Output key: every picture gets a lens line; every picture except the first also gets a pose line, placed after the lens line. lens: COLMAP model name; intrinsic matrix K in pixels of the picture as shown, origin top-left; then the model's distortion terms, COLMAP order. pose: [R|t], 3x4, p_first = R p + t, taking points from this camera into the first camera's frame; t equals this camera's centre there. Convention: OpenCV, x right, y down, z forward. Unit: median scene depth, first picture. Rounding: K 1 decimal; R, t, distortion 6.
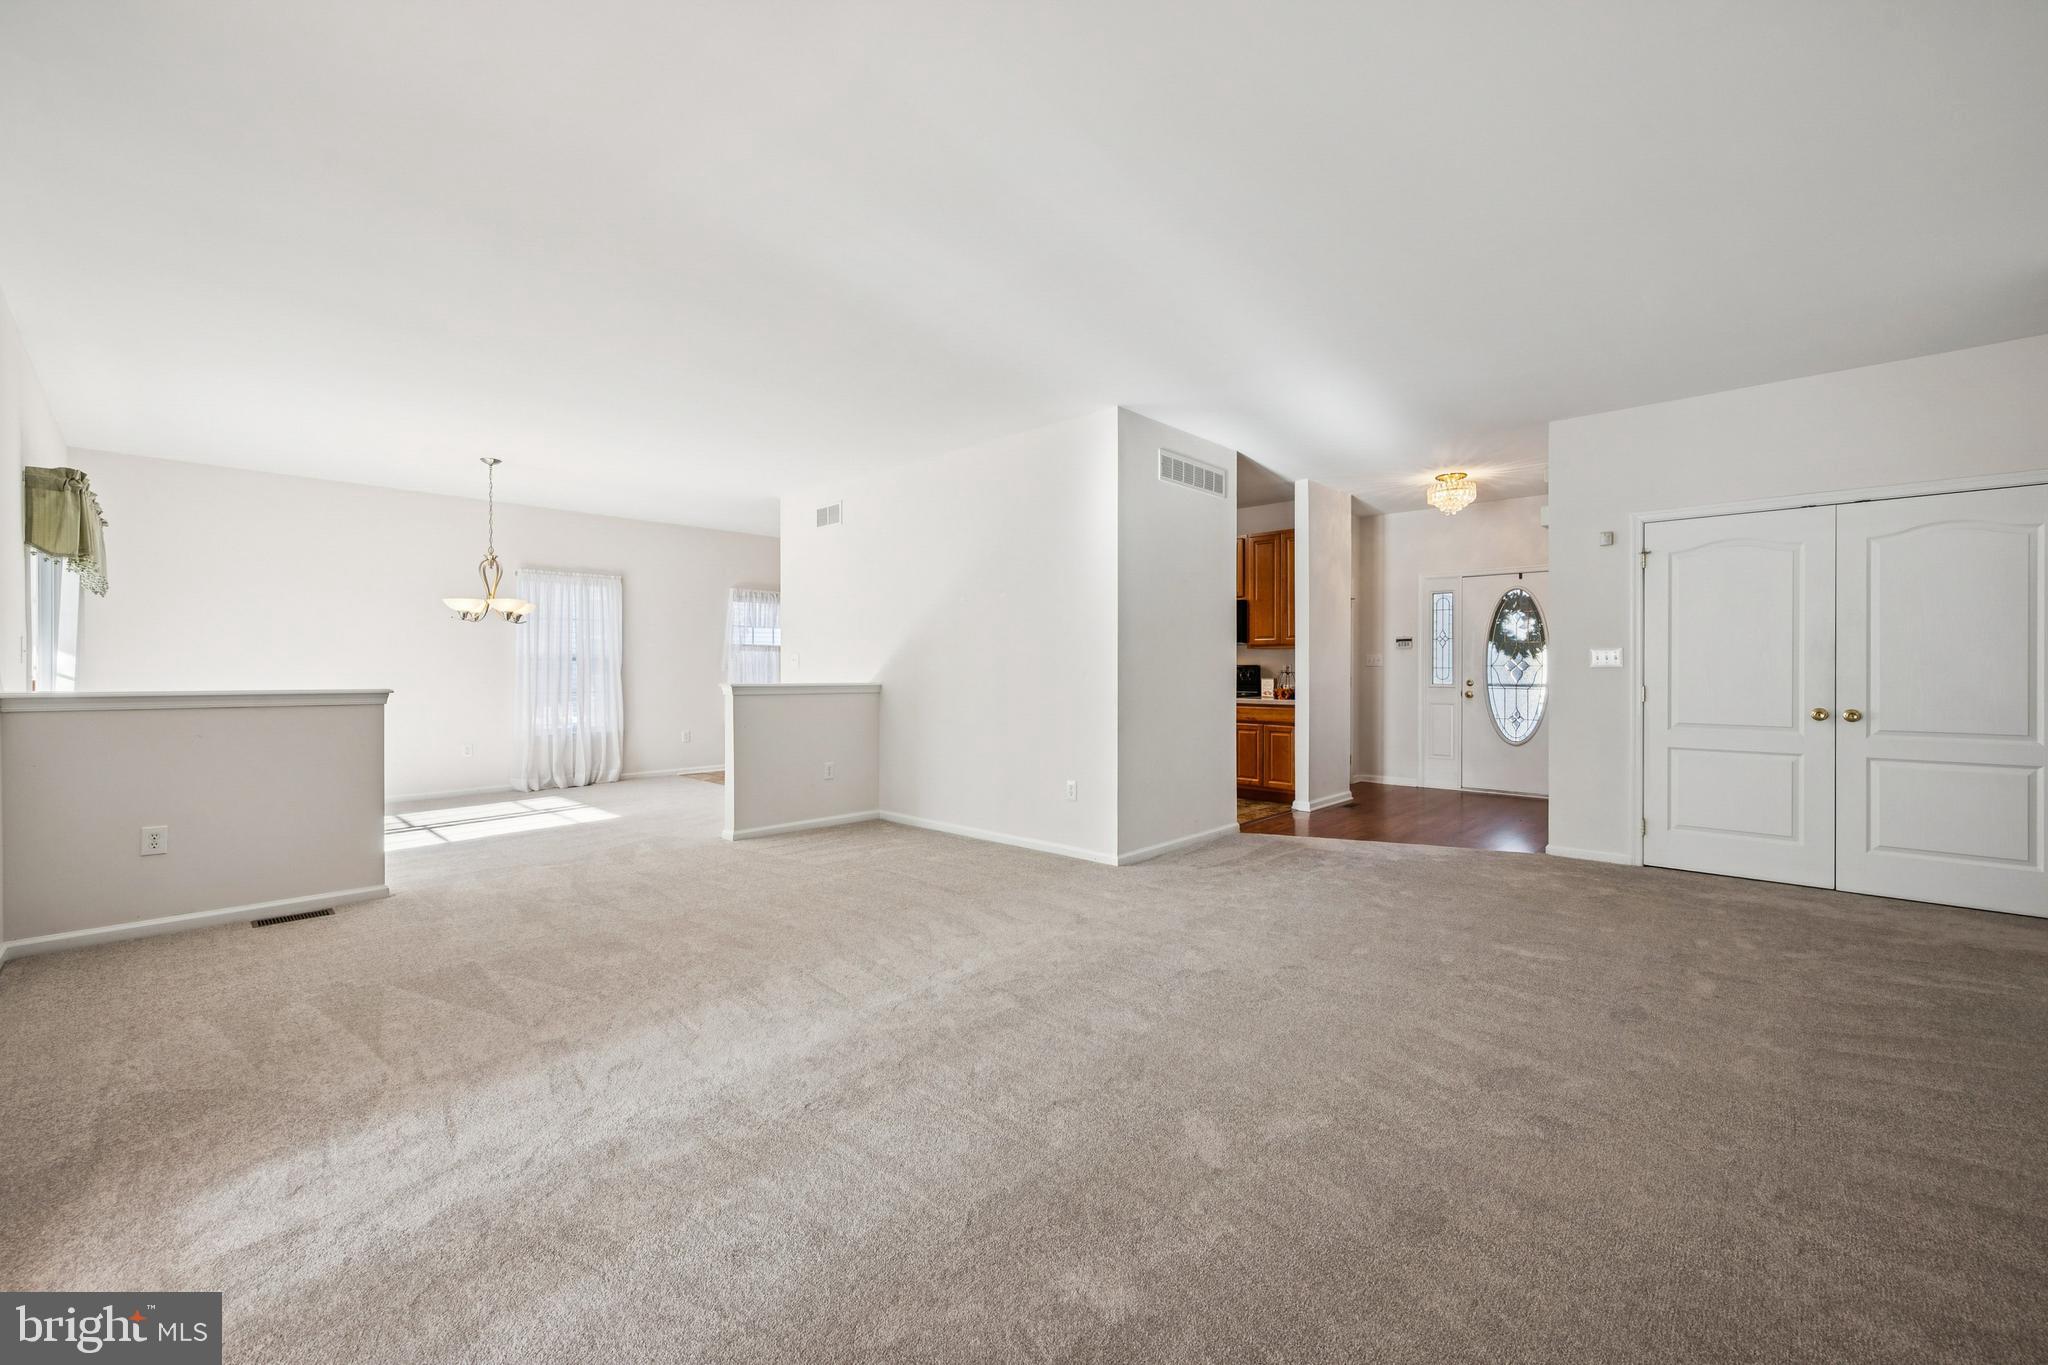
lens RADIAL K [[814.1, 0, 1027.6], [0, 814.1, 664.5], [0, 0, 1]] dist [0.000799, 0.000064]
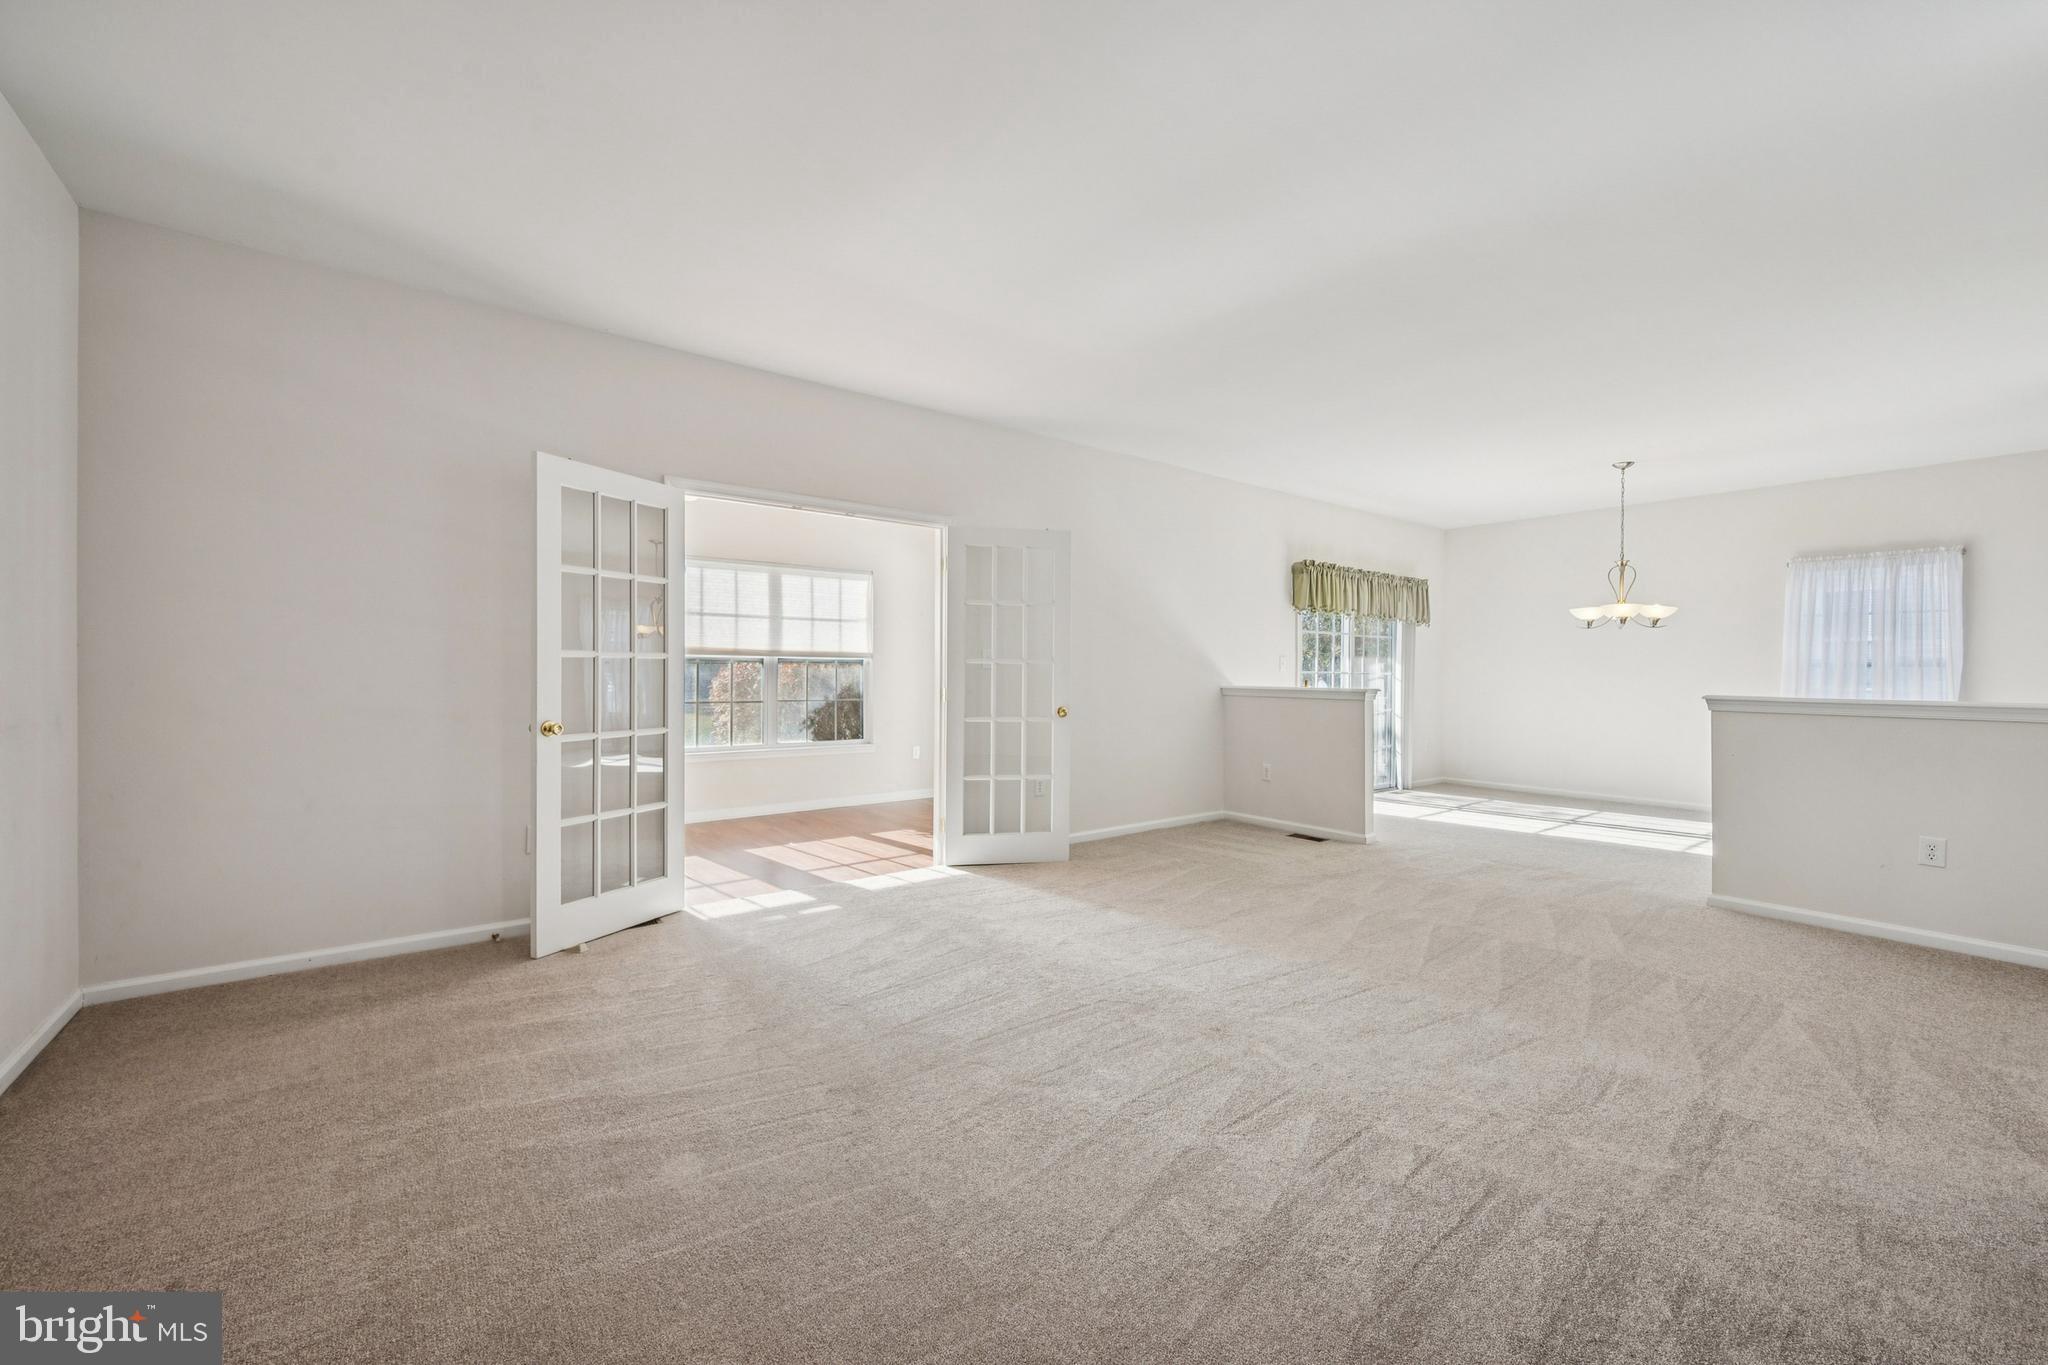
lens RADIAL K [[818.8, 0, 1047.4], [0, 818.8, 674.2], [0, 0, 1]] dist [-0.000575, -0.000060]
pose [[-0.130439, 0.000436, -0.991456, 0.460944], [-0.004268, 0.999990, 0.001001, 0.005046], [0.991447, 0.004362, -0.130436, 0.492553]]
